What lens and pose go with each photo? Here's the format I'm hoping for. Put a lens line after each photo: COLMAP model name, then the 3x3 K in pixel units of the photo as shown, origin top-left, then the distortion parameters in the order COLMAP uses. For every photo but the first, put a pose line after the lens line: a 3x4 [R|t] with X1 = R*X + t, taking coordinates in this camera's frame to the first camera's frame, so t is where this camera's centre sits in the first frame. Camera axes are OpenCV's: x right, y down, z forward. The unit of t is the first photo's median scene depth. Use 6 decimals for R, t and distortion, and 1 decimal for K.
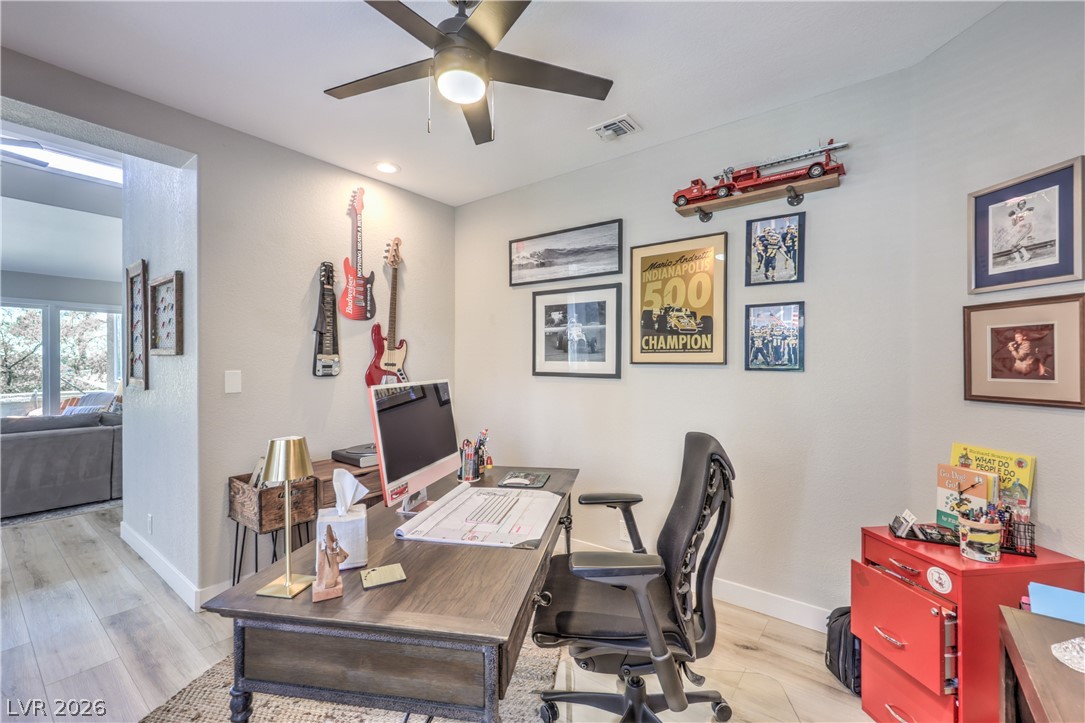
lens RADIAL K [[451.2, 0, 542.6], [0, 451.2, 363.5], [0, 0, 1]] dist [0.002257, -0.000249]
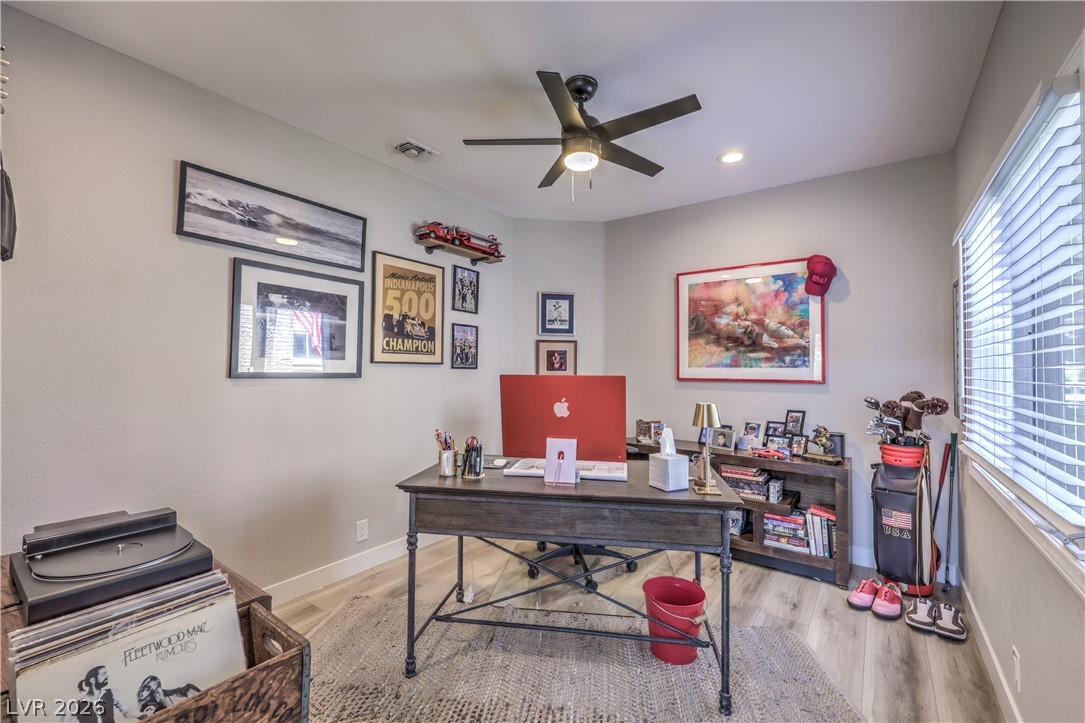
lens RADIAL K [[451.2, 0, 548.2], [0, 451.2, 359.9], [0, 0, 1]] dist [0.002257, -0.000249]
pose [[-0.020628, 0.019292, 0.999601, -0.907608], [-0.005006, 0.999799, -0.019399, 0.012882], [-0.999775, -0.005405, -0.020527, 0.666736]]
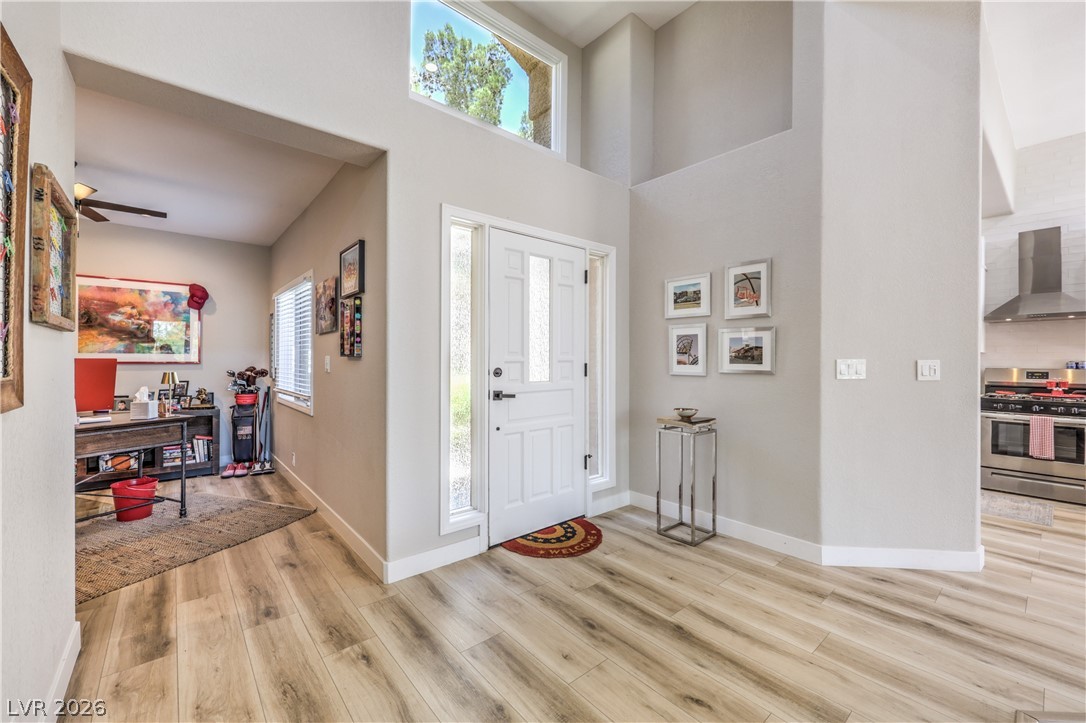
lens RADIAL K [[451.6, 0, 554.7], [0, 451.6, 358.6], [0, 0, 1]] dist [0.002257, -0.000249]
pose [[-0.977424, -0.004851, 0.211231, -2.417048], [-0.005045, 0.999987, -0.000379, 0.026401], [-0.211227, -0.001436, -0.977436, 2.376815]]
